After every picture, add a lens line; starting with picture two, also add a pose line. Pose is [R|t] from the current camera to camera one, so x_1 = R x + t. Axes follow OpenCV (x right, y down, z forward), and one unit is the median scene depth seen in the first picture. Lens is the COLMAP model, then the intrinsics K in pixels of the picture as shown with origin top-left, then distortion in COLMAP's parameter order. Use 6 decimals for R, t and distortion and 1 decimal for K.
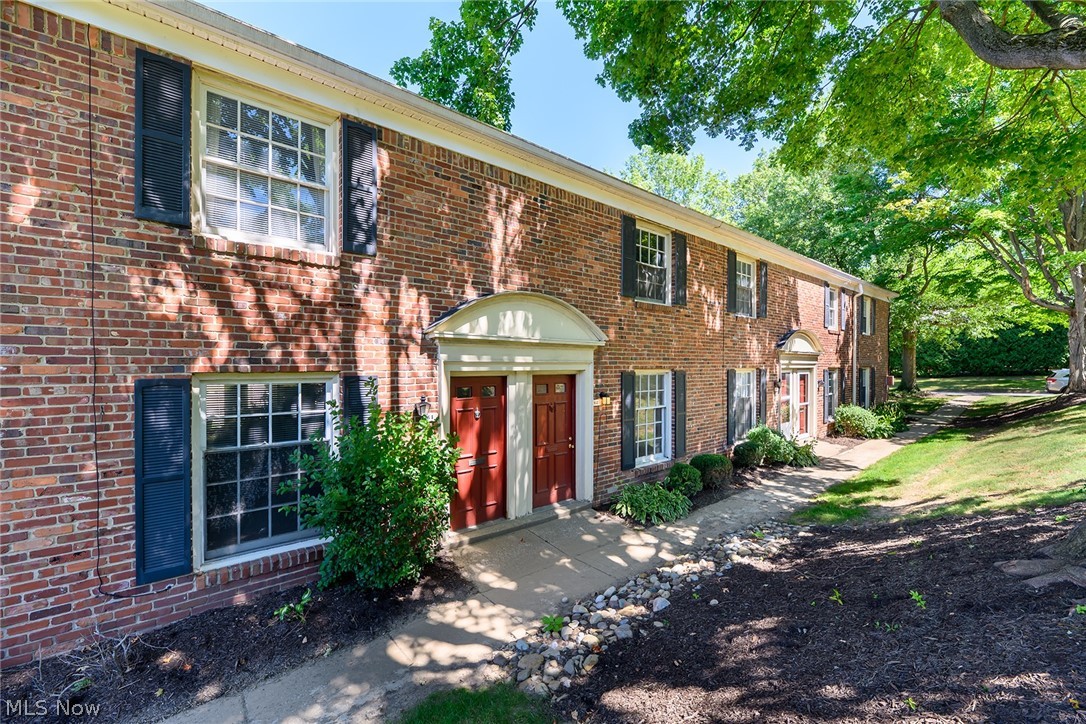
lens RADIAL K [[443.7, 0, 553.6], [0, 443.7, 359.5], [0, 0, 1]] dist [-0.002777, 0.000372]
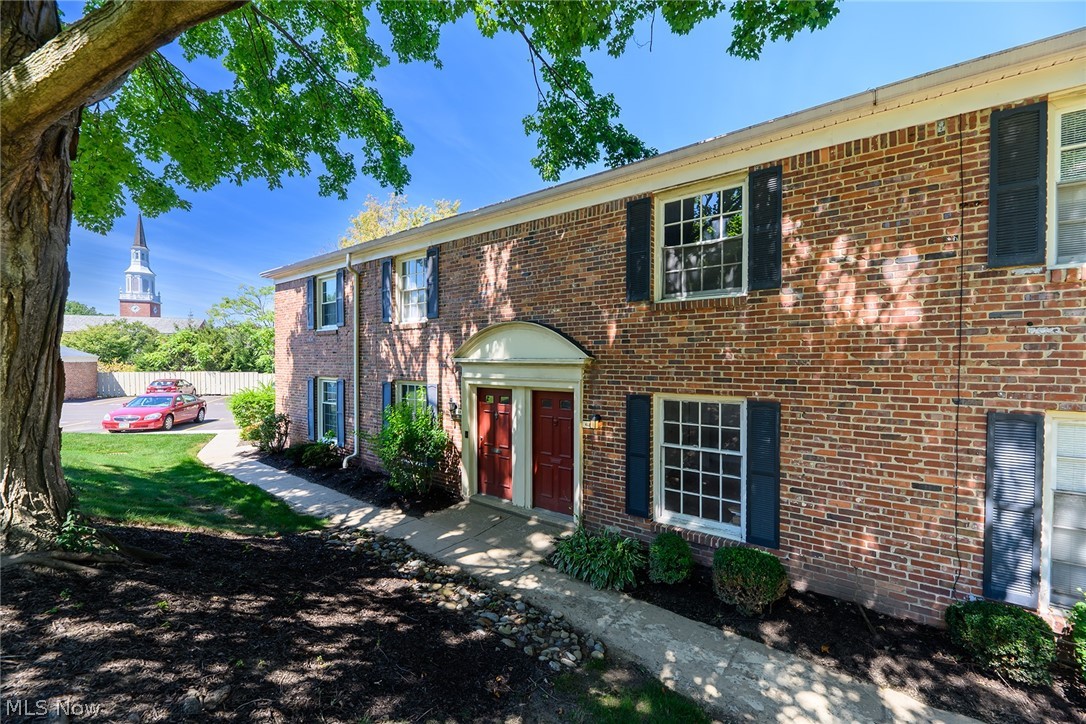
lens RADIAL K [[443.7, 0, 545.2], [0, 443.7, 365.3], [0, 0, 1]] dist [-0.002777, 0.000372]
pose [[0.197673, 0.002327, -0.980265, 1.289678], [0.003379, 0.999990, 0.003055, -0.039398], [0.980262, -0.003917, 0.197663, 0.954462]]
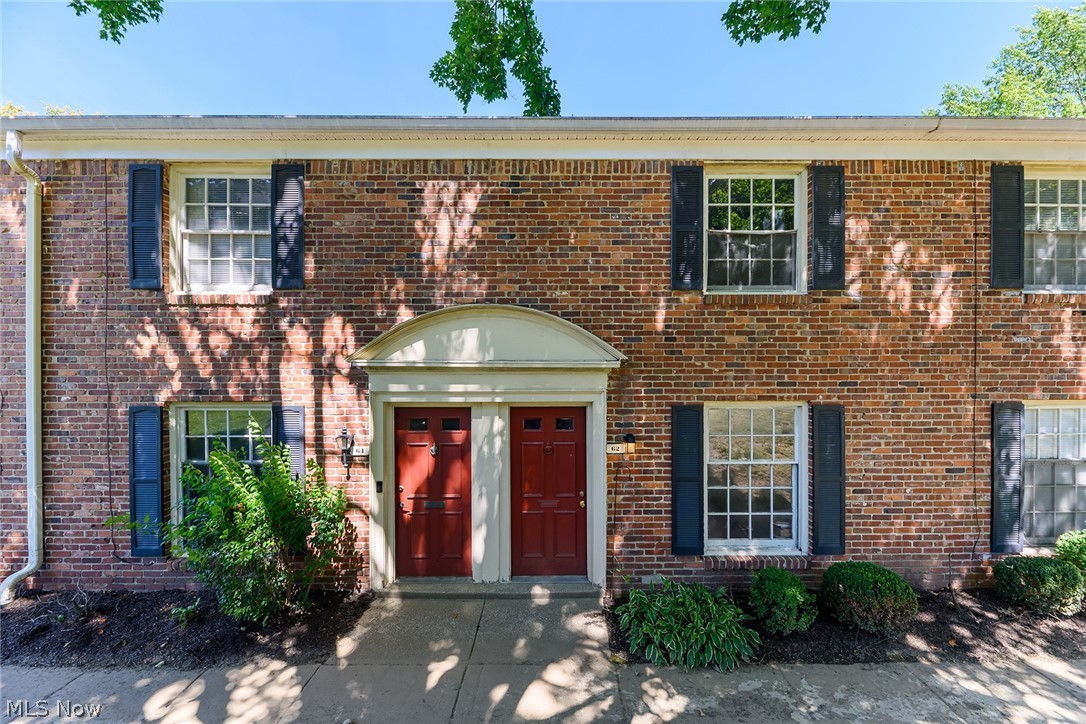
lens RADIAL K [[443.7, 0, 544.9], [0, 443.7, 369.2], [0, 0, 1]] dist [-0.002777, 0.000372]
pose [[0.759200, -0.008422, -0.650803, 0.608456], [0.009697, 0.999952, -0.001629, -0.035774], [0.650785, -0.005074, 0.759245, 0.521568]]
